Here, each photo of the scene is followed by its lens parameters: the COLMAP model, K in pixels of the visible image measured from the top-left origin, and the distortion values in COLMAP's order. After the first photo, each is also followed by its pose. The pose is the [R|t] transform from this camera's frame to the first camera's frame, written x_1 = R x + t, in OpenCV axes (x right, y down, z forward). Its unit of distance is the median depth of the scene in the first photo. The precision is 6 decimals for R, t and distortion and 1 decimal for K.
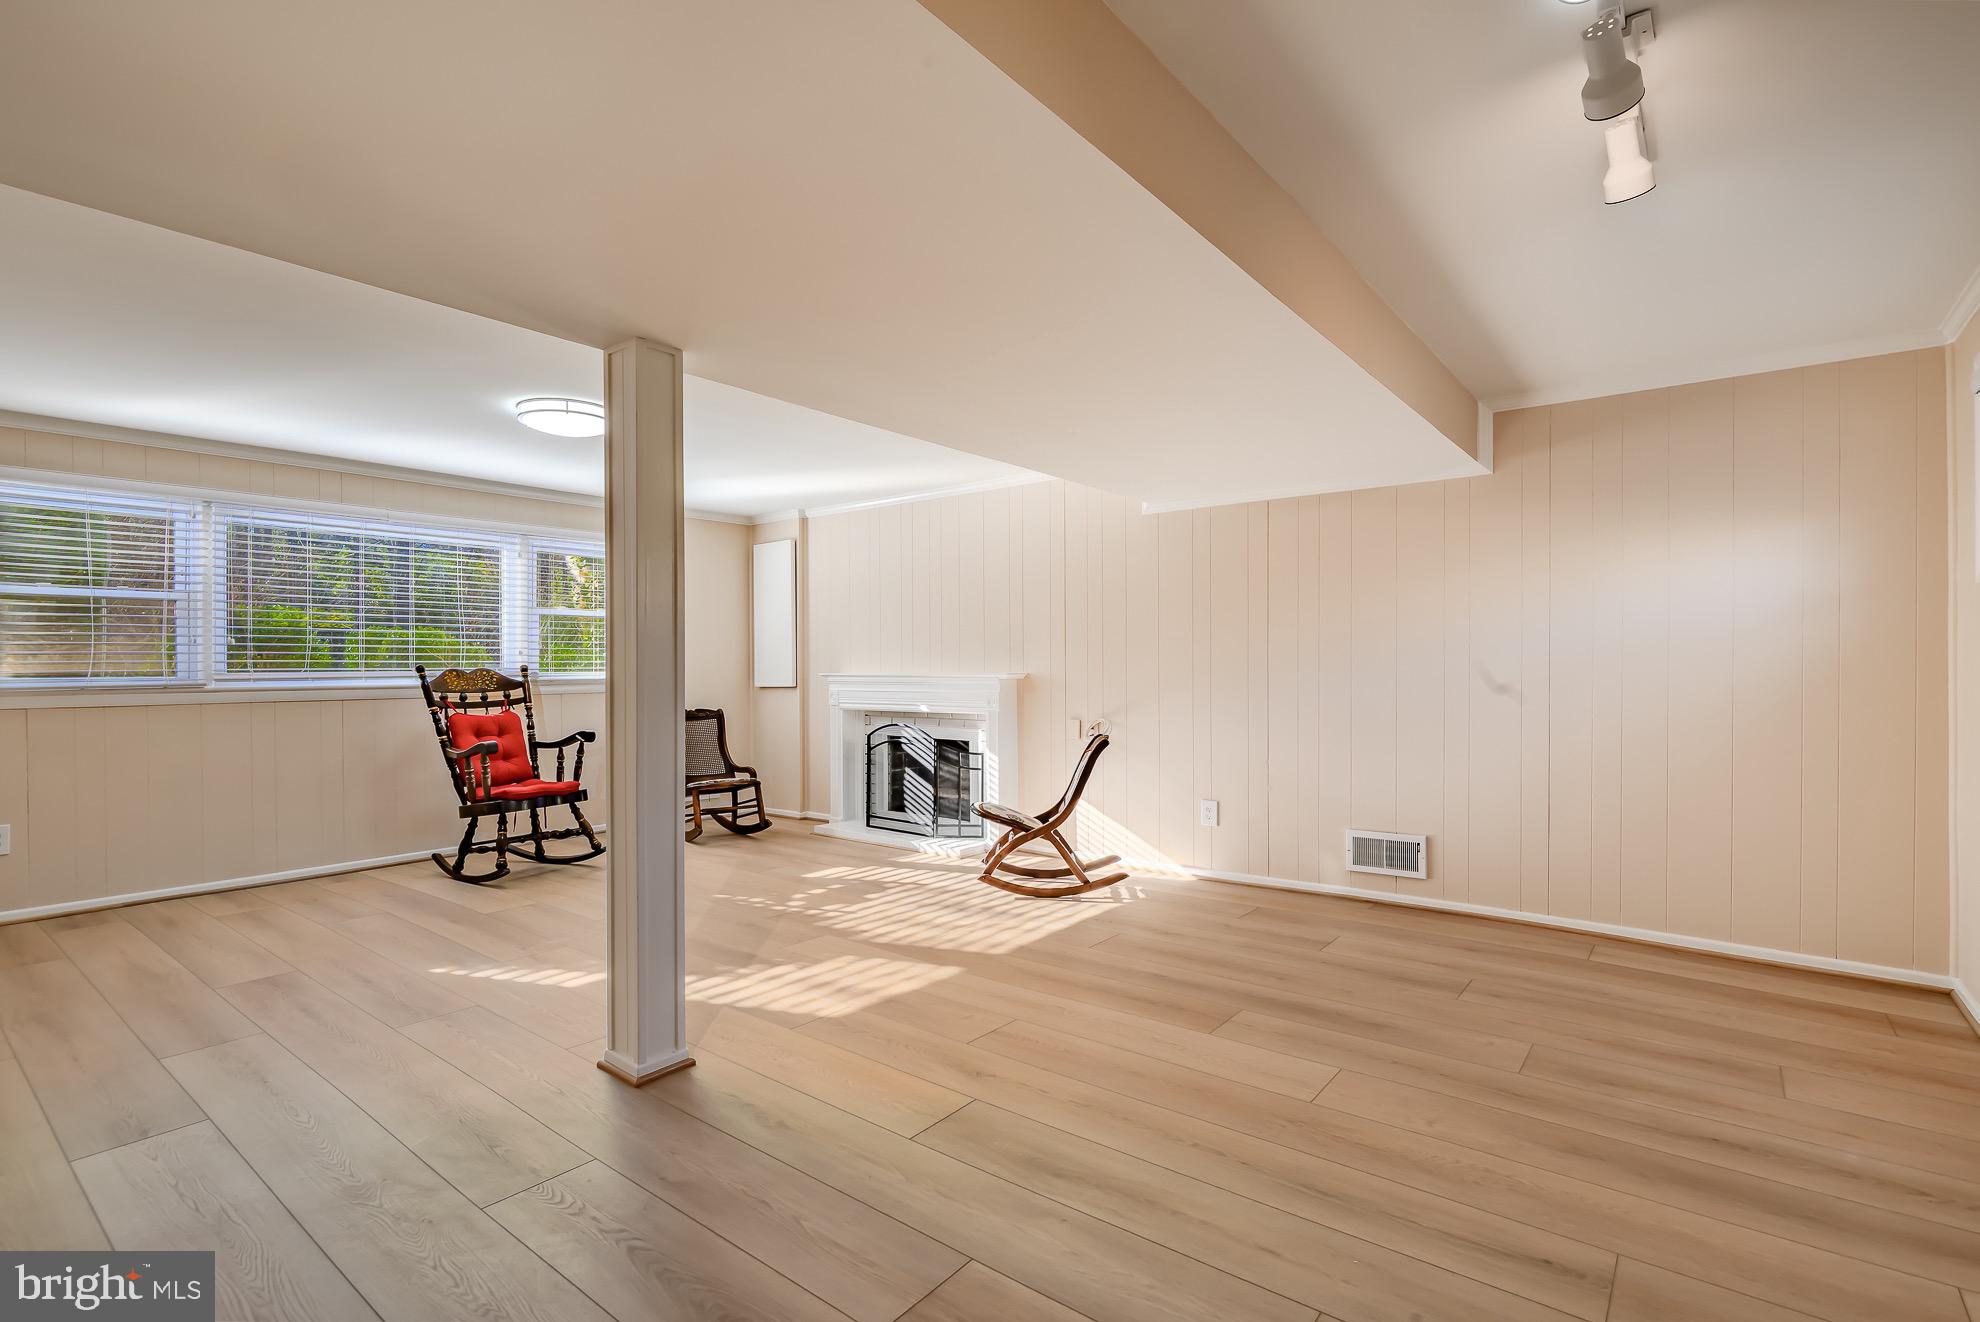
lens RADIAL K [[914.3, 0, 995.9], [0, 914.3, 668.0], [0, 0, 1]] dist [-0.000009, -0.002286]
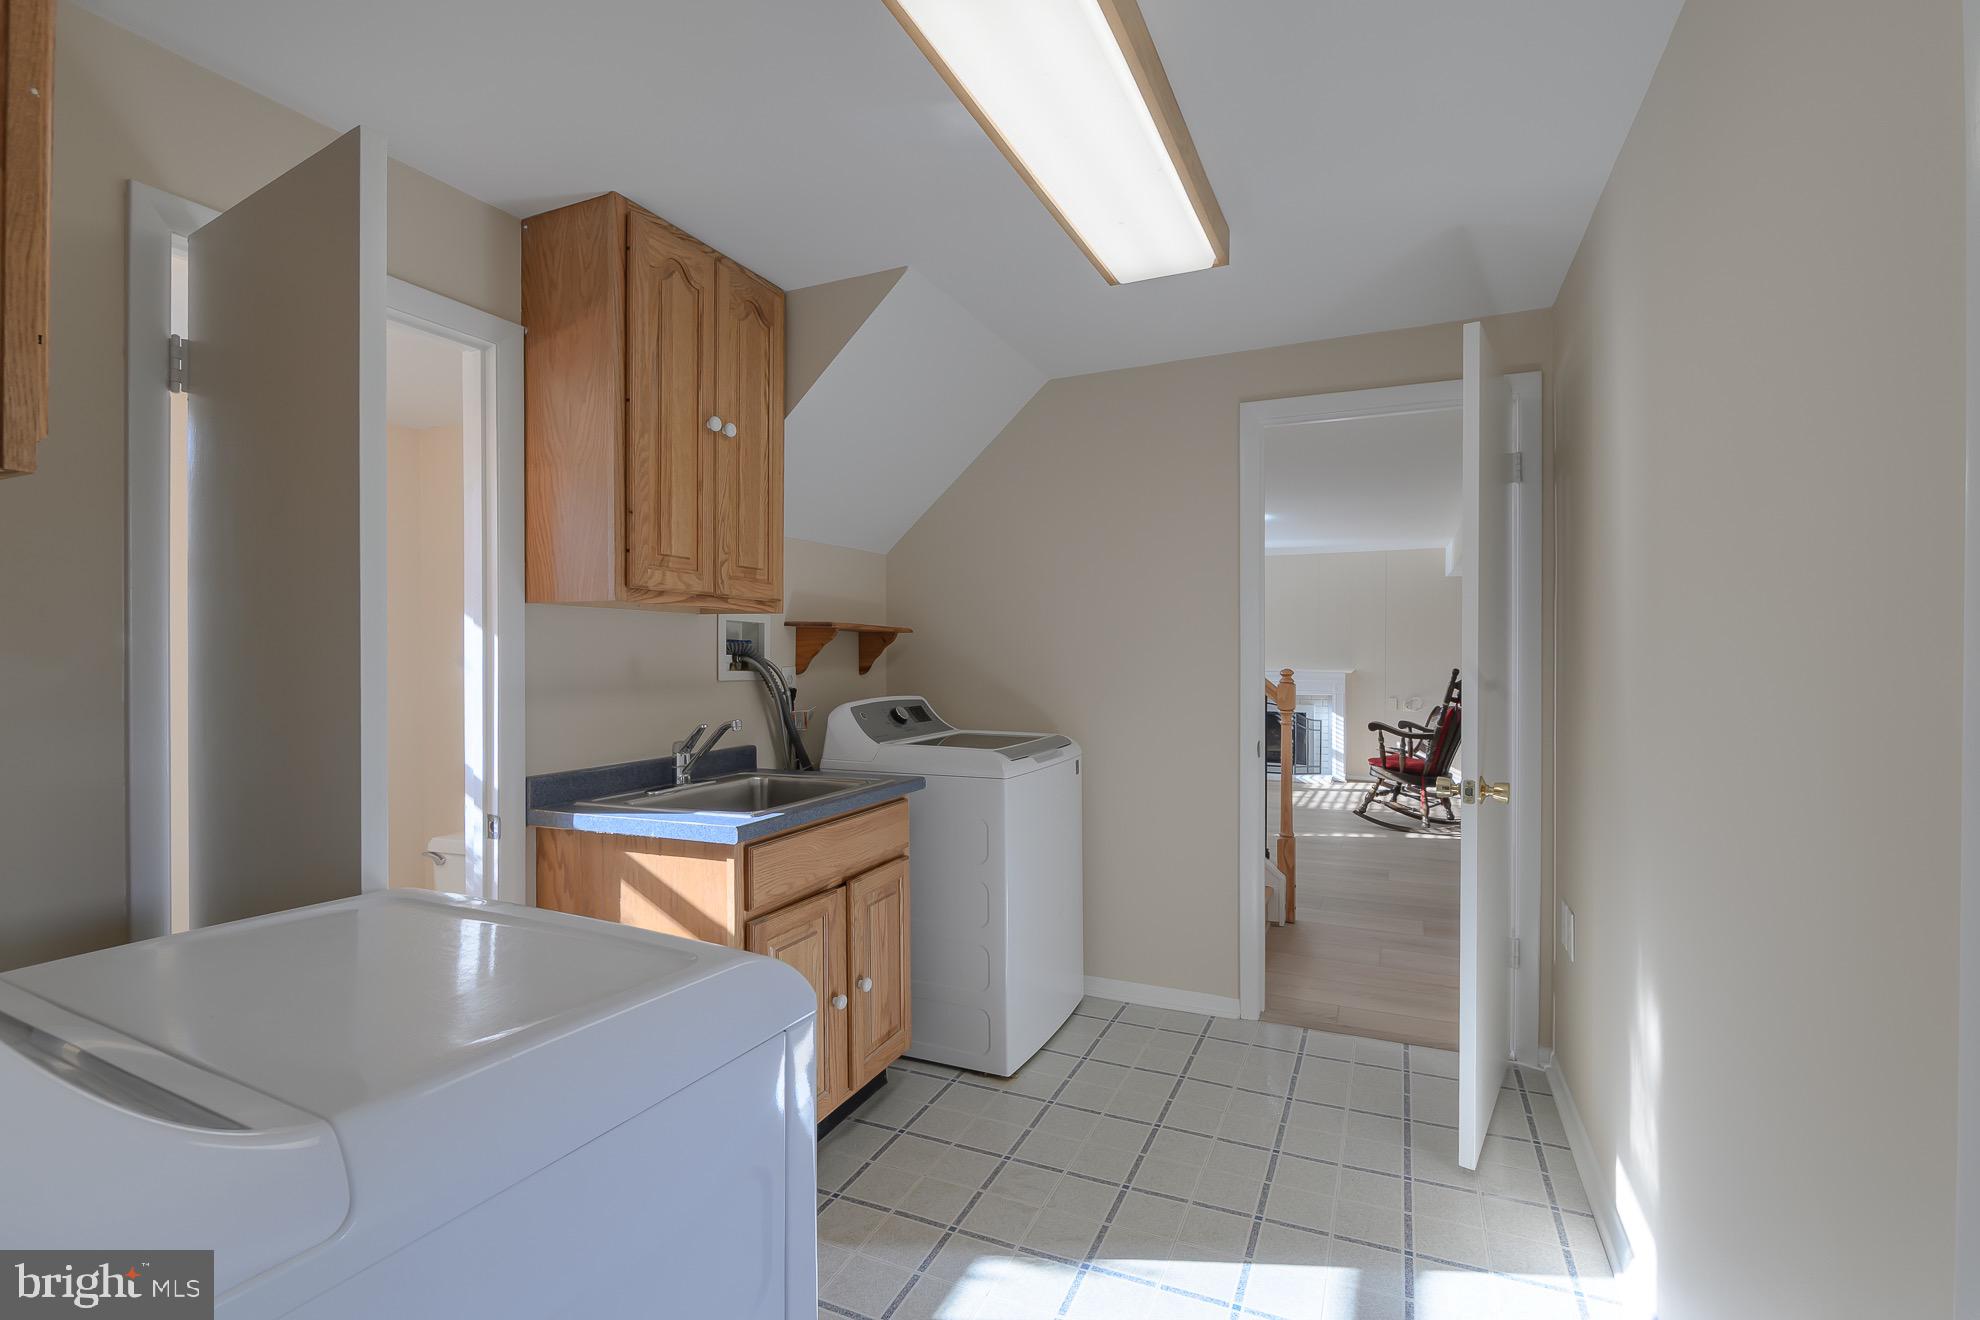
lens RADIAL K [[914.3, 0, 988.9], [0, 914.3, 660.6], [0, 0, 1]] dist [-0.000009, -0.002286]
pose [[0.971011, 0.001815, 0.239028, -1.308408], [-0.000078, 0.999974, -0.007275, 0.001503], [-0.239035, 0.007045, 0.970985, -0.574330]]
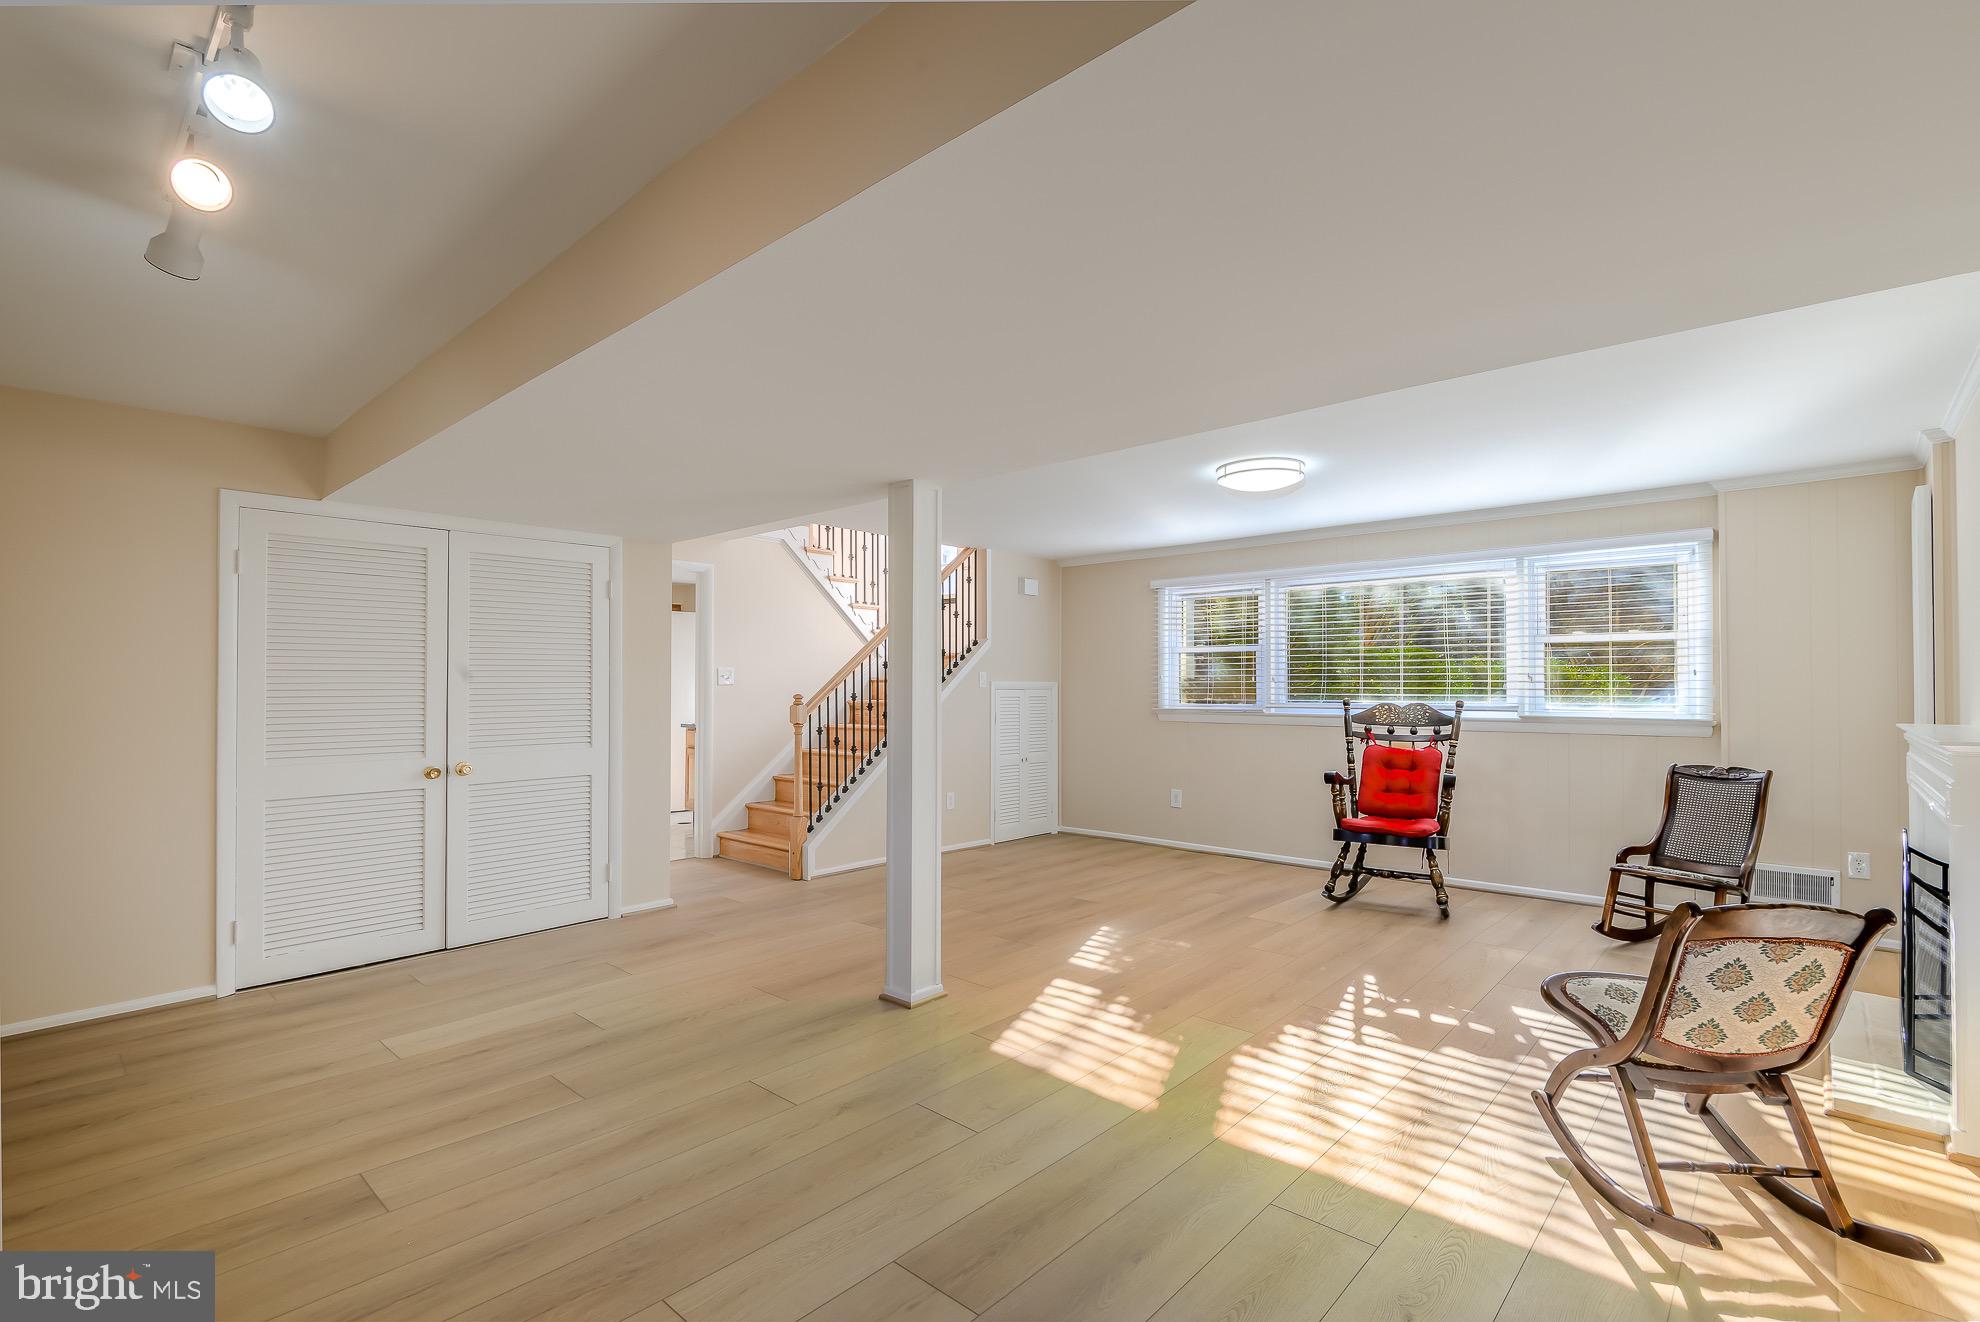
lens RADIAL K [[914.3, 0, 988.9], [0, 914.3, 666.8], [0, 0, 1]] dist [-0.000009, -0.002286]
pose [[-0.075245, -0.016649, -0.997026, 0.613970], [-0.003502, 0.999859, -0.016432, -0.026941], [0.997159, 0.002255, -0.075292, 0.750465]]
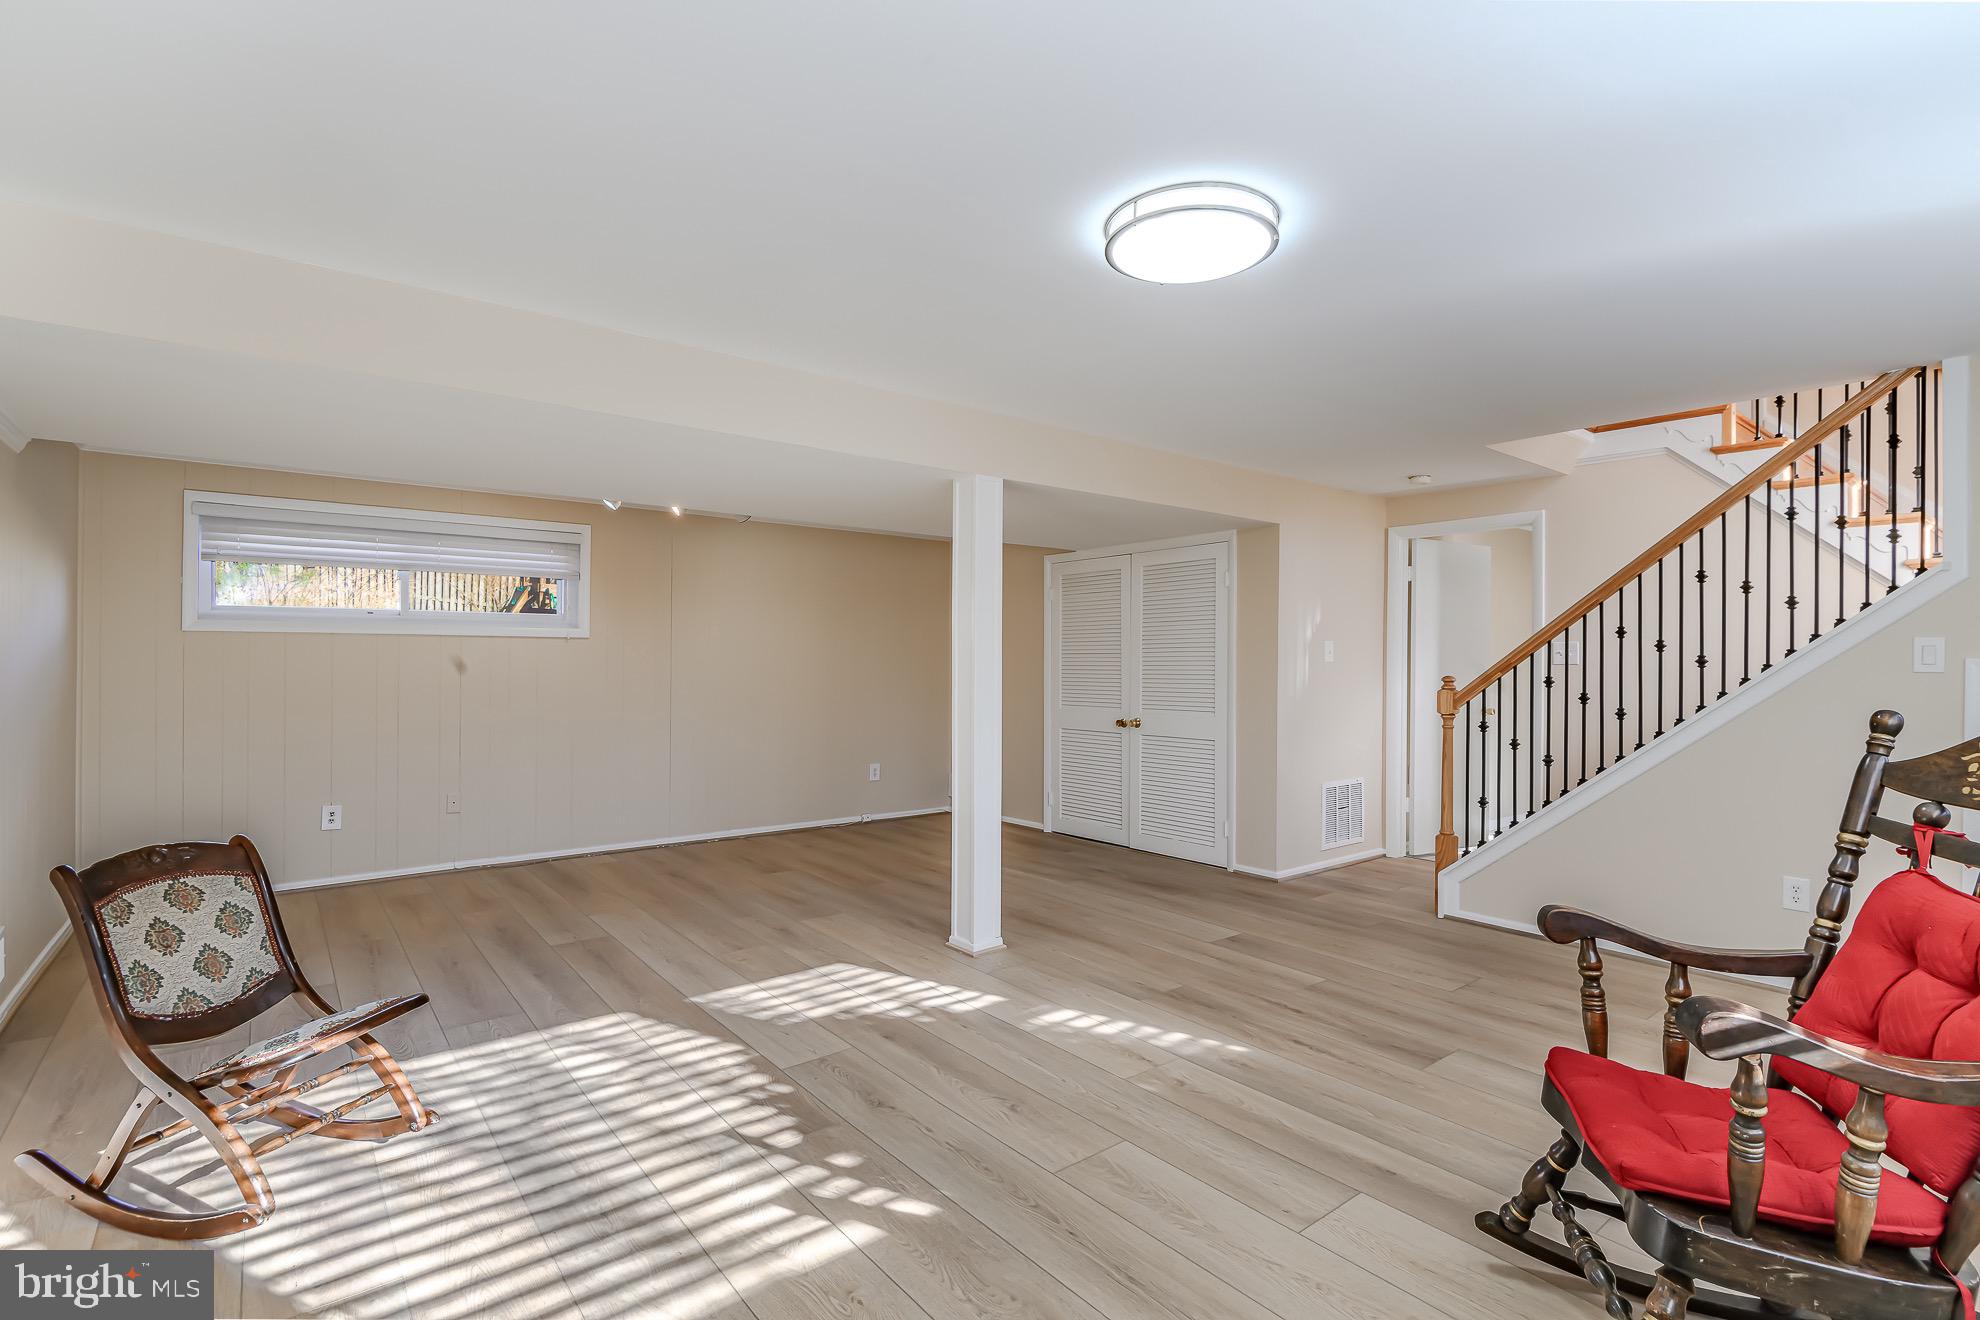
lens RADIAL K [[914.3, 0, 990.7], [0, 914.3, 669.1], [0, 0, 1]] dist [-0.000009, -0.002286]
pose [[-0.972556, -0.001275, 0.232667, -0.468511], [0.001743, 0.999917, 0.012766, -0.030374], [-0.232664, 0.012821, -0.972473, 1.521496]]
